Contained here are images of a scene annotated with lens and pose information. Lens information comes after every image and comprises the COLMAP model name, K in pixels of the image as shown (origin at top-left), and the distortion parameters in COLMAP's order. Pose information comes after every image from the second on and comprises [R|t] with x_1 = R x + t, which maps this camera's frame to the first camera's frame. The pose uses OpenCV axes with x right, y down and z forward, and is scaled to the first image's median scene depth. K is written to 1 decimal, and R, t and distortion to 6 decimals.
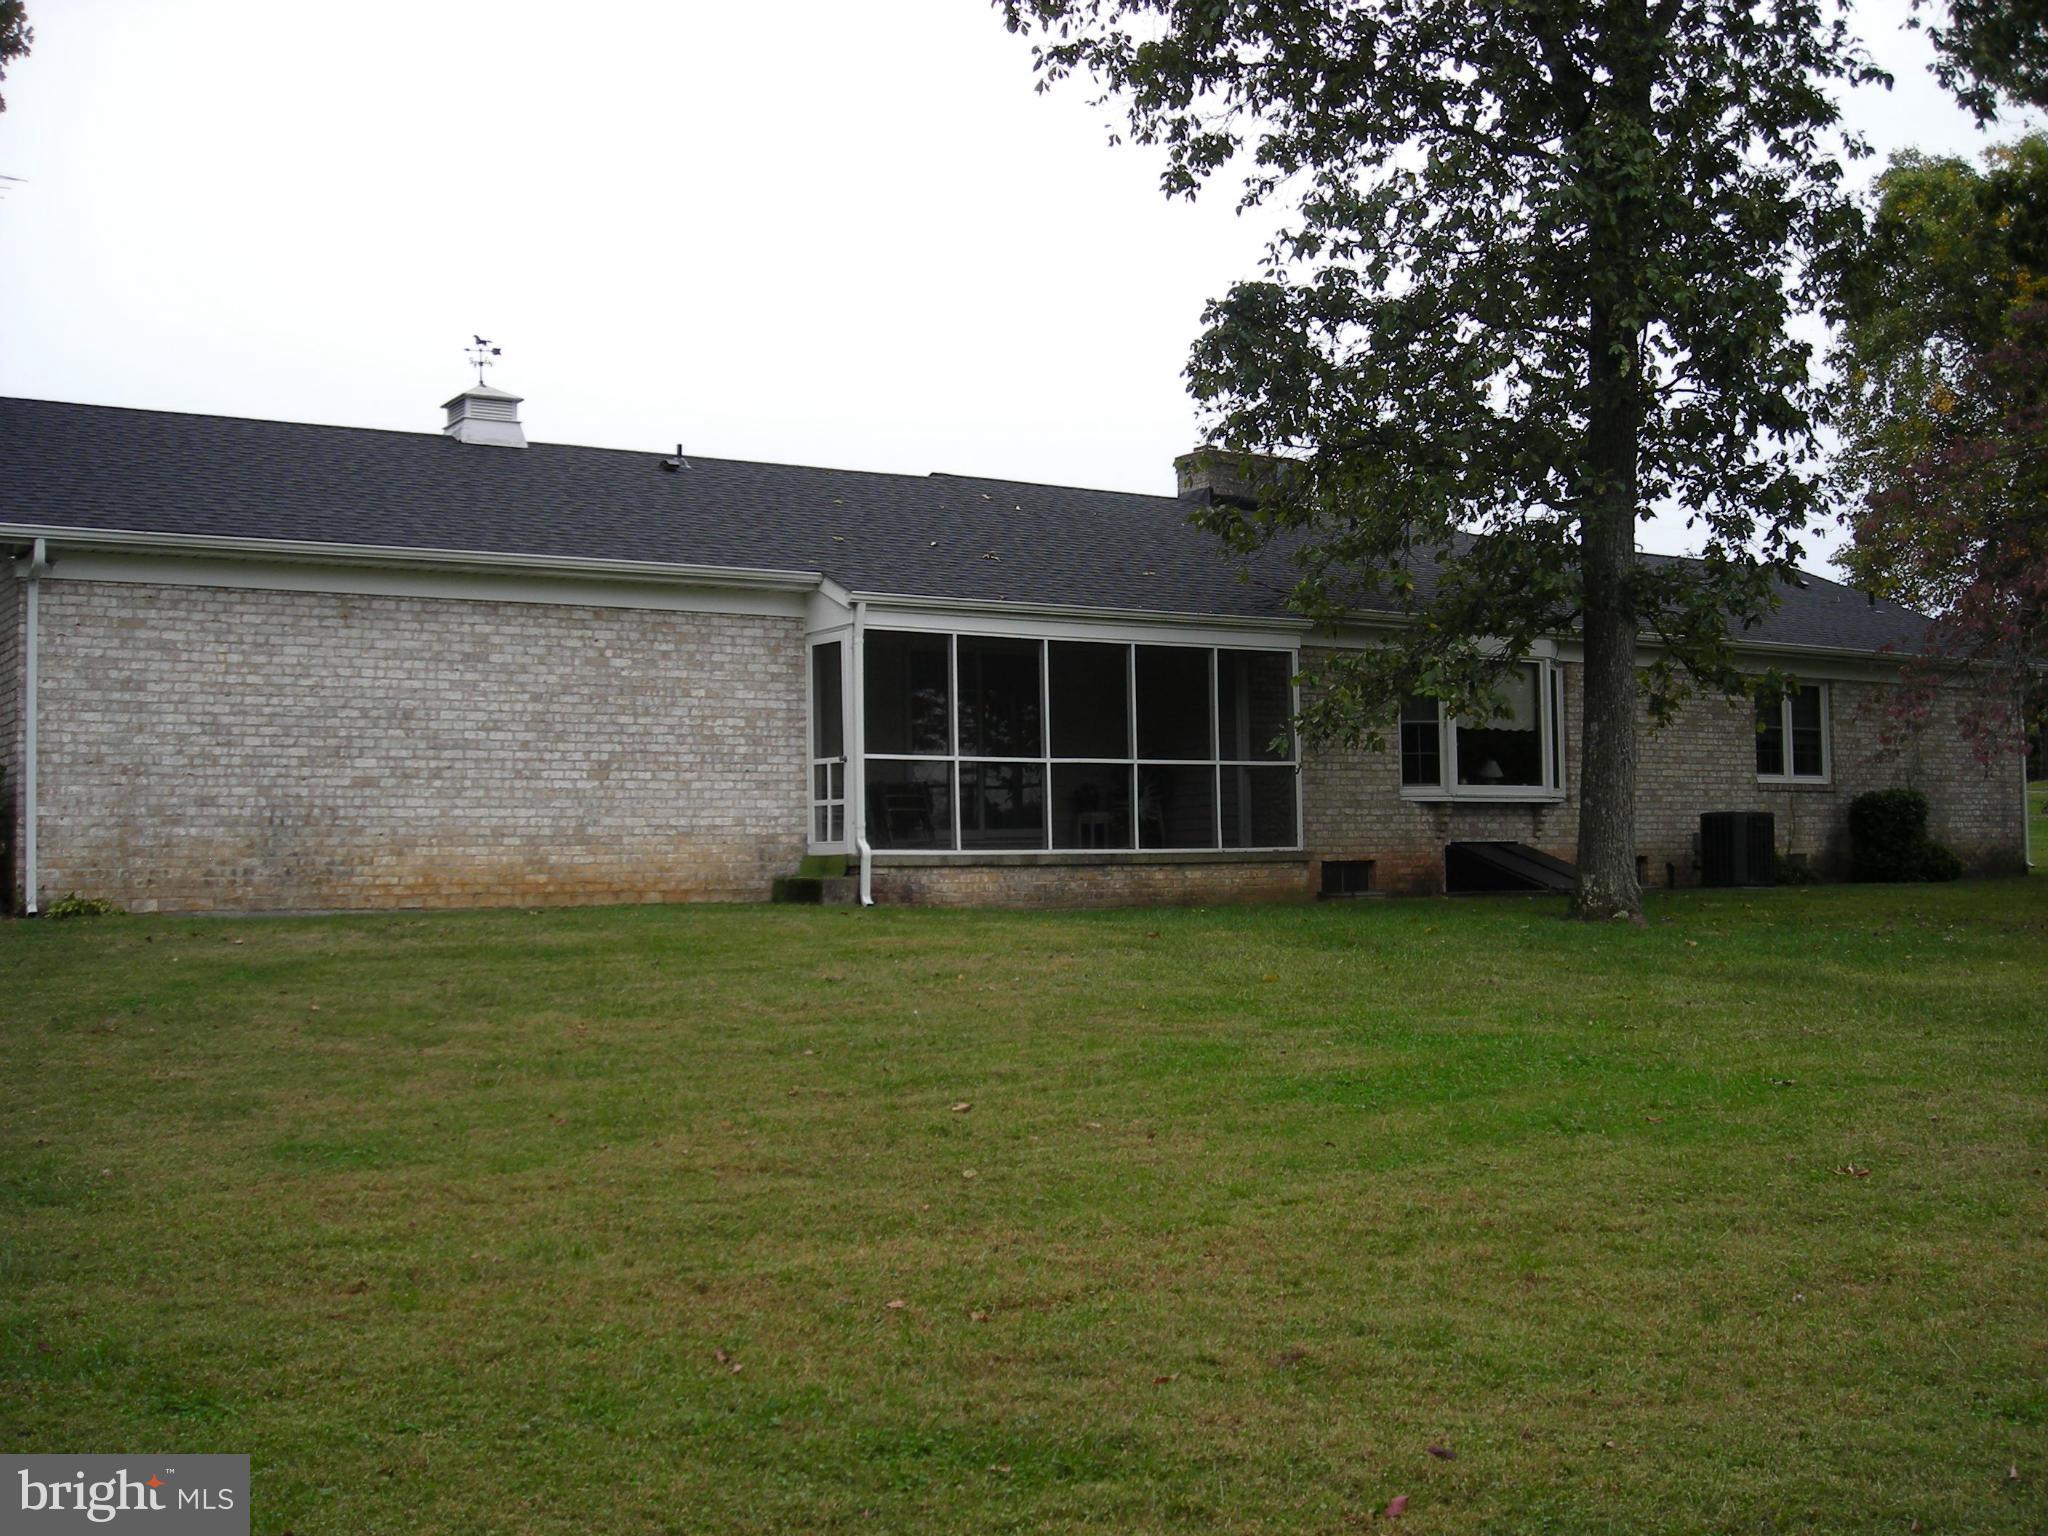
lens RADIAL K [[2250.8, 0, 1024.0], [0, 2250.8, 768.0], [0, 0, 1]] dist [-0.121911, 0.011773]
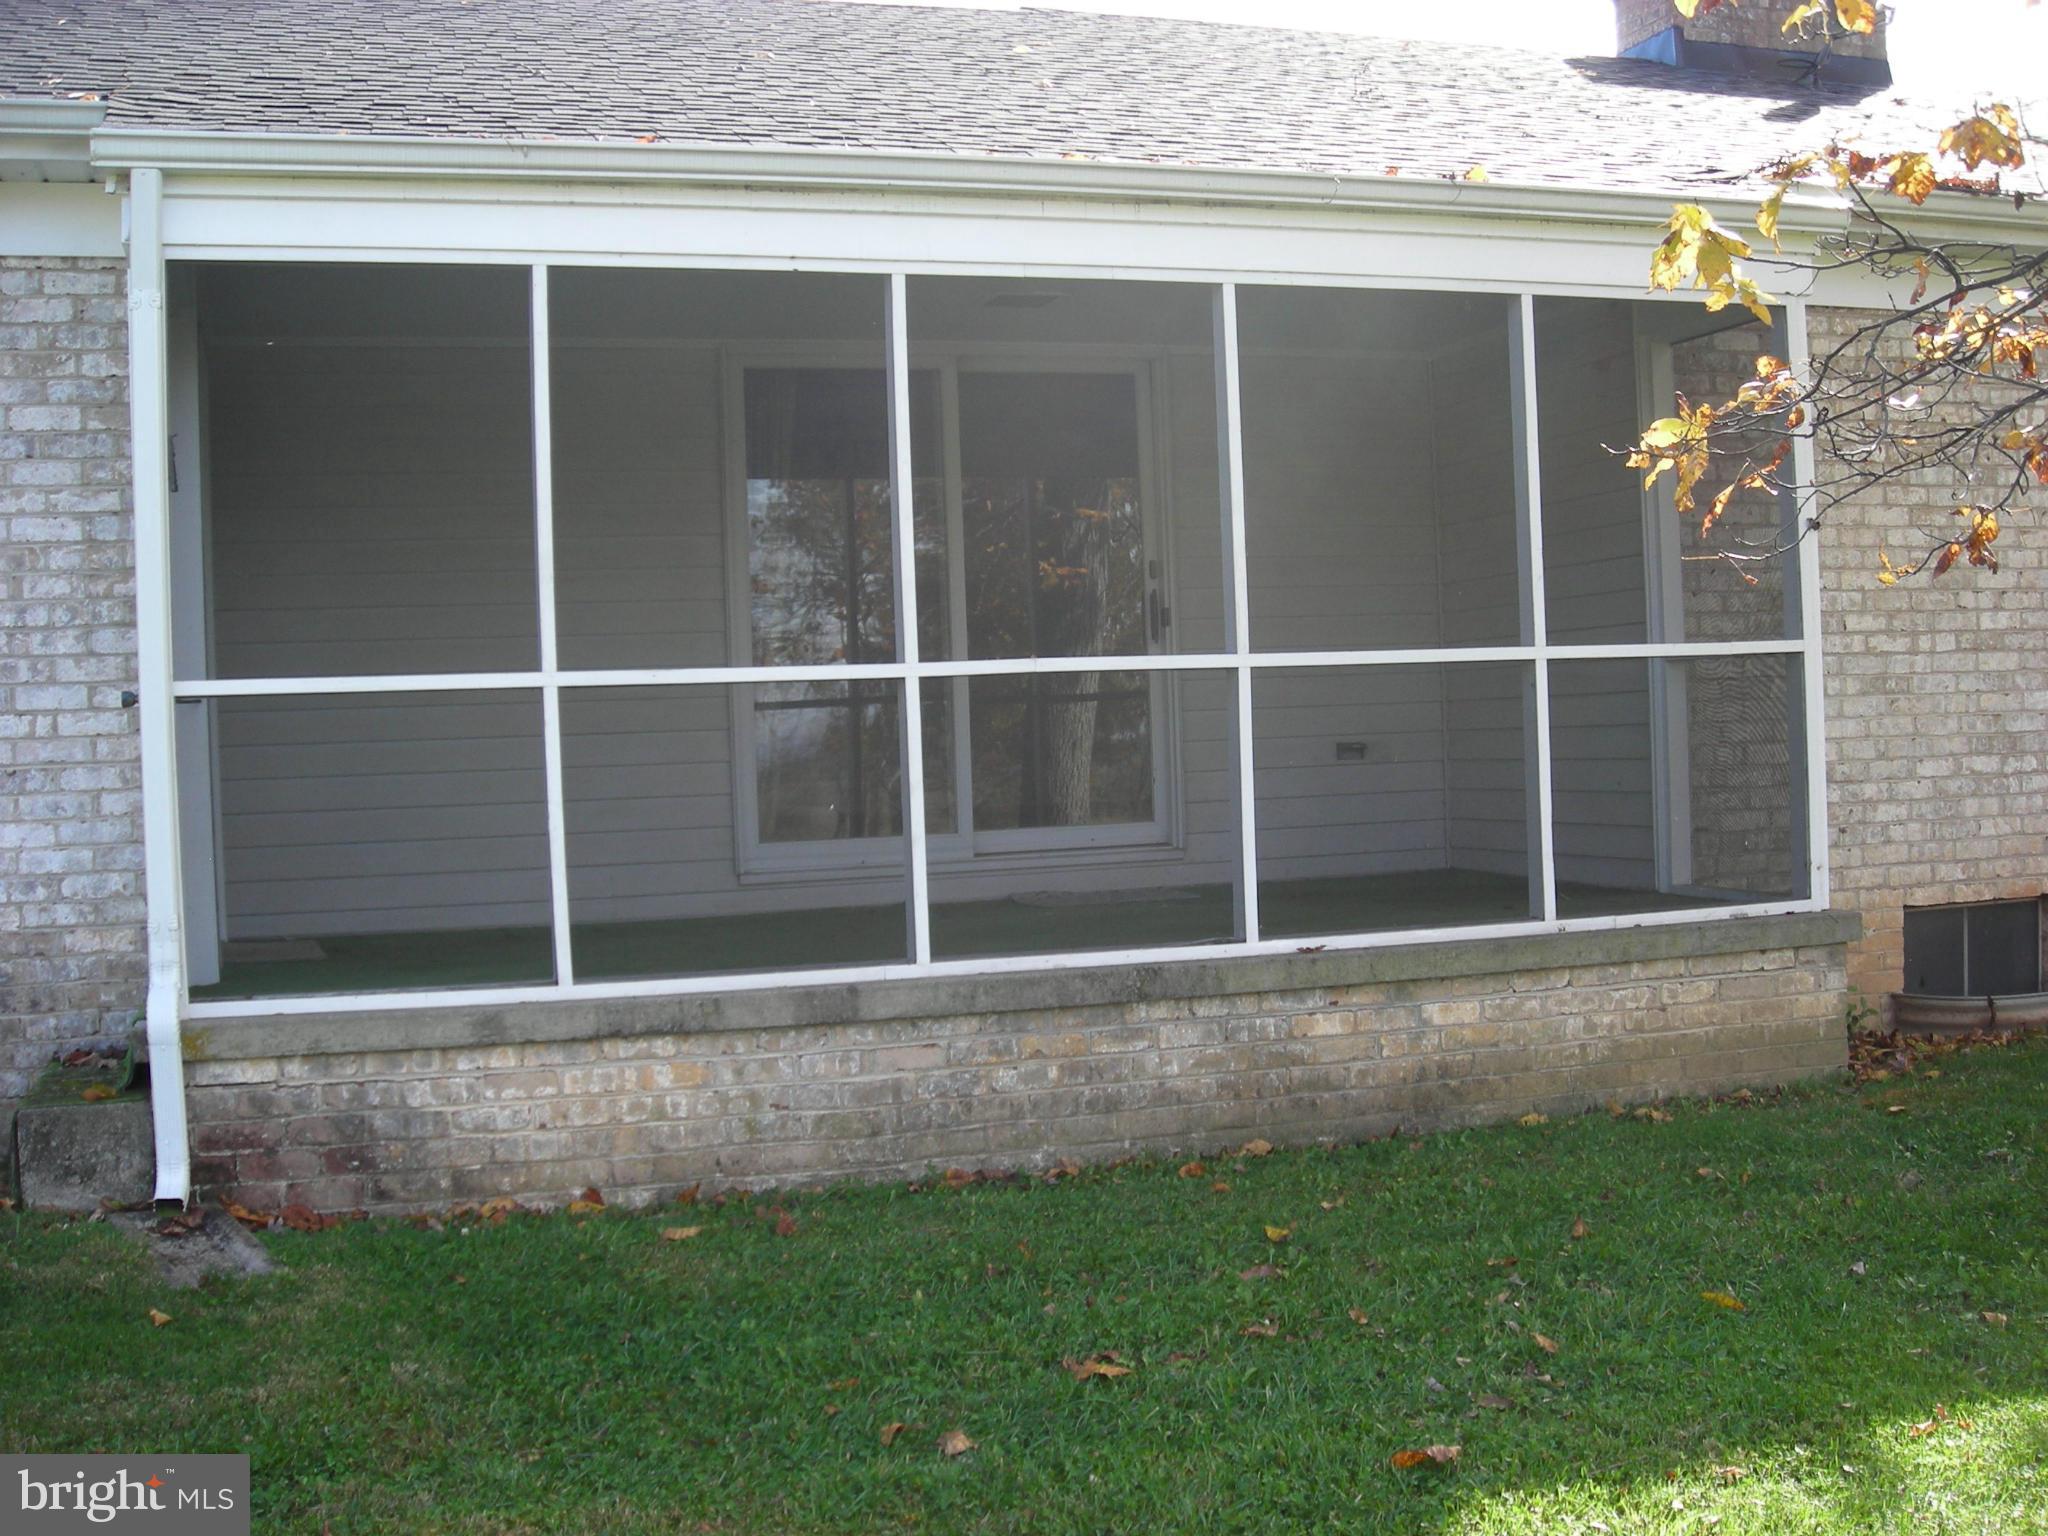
lens RADIAL K [[2250.8, 0, 1024.0], [0, 2250.8, 768.0], [0, 0, 1]] dist [-0.121911, 0.011773]
pose [[0.959750, -0.015300, -0.280437, 0.113536], [0.032922, 0.997760, 0.058236, -0.007548], [0.278918, -0.065125, 0.958104, 0.730322]]
